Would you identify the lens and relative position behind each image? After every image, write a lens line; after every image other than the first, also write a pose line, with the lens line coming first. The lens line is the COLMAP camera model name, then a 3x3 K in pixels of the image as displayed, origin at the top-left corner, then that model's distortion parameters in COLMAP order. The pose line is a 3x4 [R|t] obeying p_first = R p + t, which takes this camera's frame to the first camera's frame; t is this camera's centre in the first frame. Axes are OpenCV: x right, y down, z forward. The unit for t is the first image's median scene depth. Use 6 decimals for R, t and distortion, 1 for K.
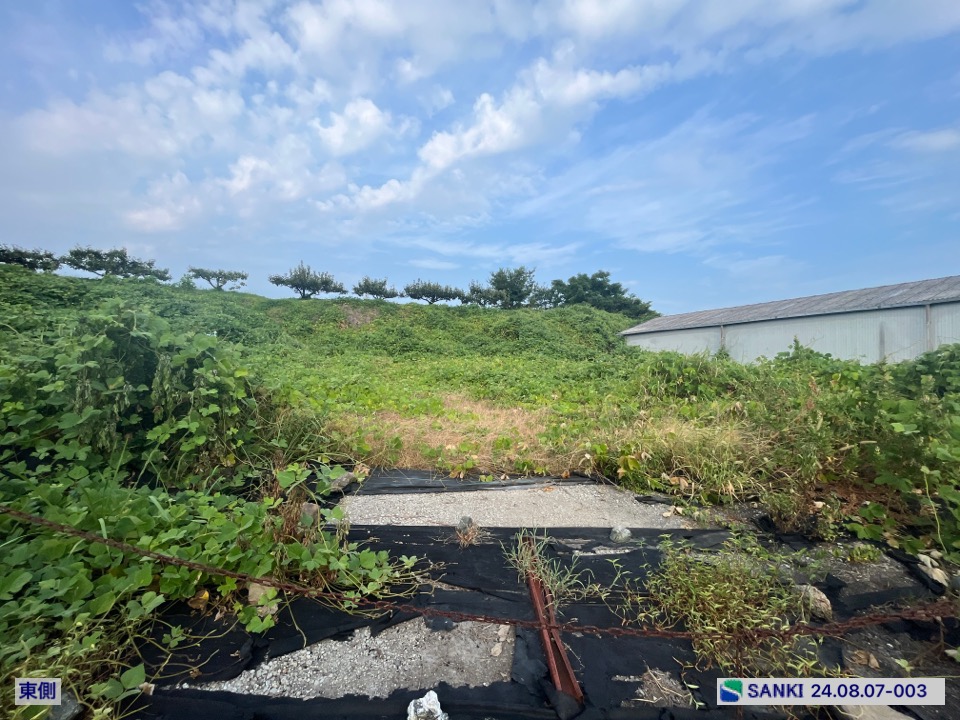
lens RADIAL K [[385.1, 0, 476.1], [0, 385.1, 377.0], [0, 0, 1]] dist [-0.003626, 0.000204]
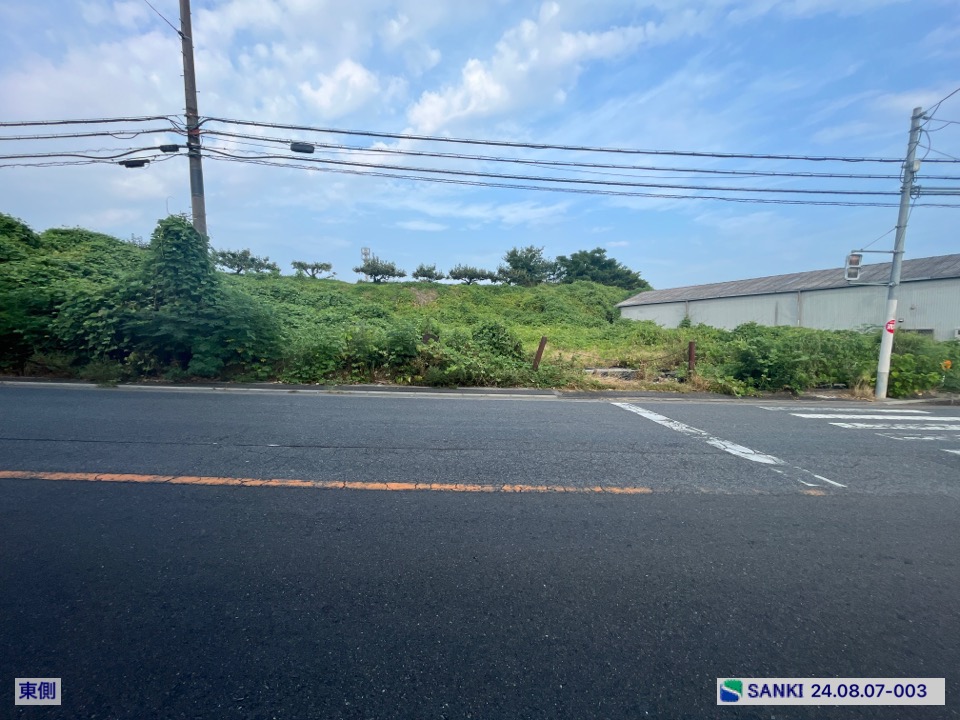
lens RADIAL K [[386.8, 0, 476.5], [0, 386.8, 362.3], [0, 0, 1]] dist [-0.003865, 0.000207]
pose [[0.999483, -0.022444, 0.023017, -0.298120], [0.021136, 0.998232, 0.055556, 0.000429], [-0.024224, -0.055041, 0.998190, -0.686587]]
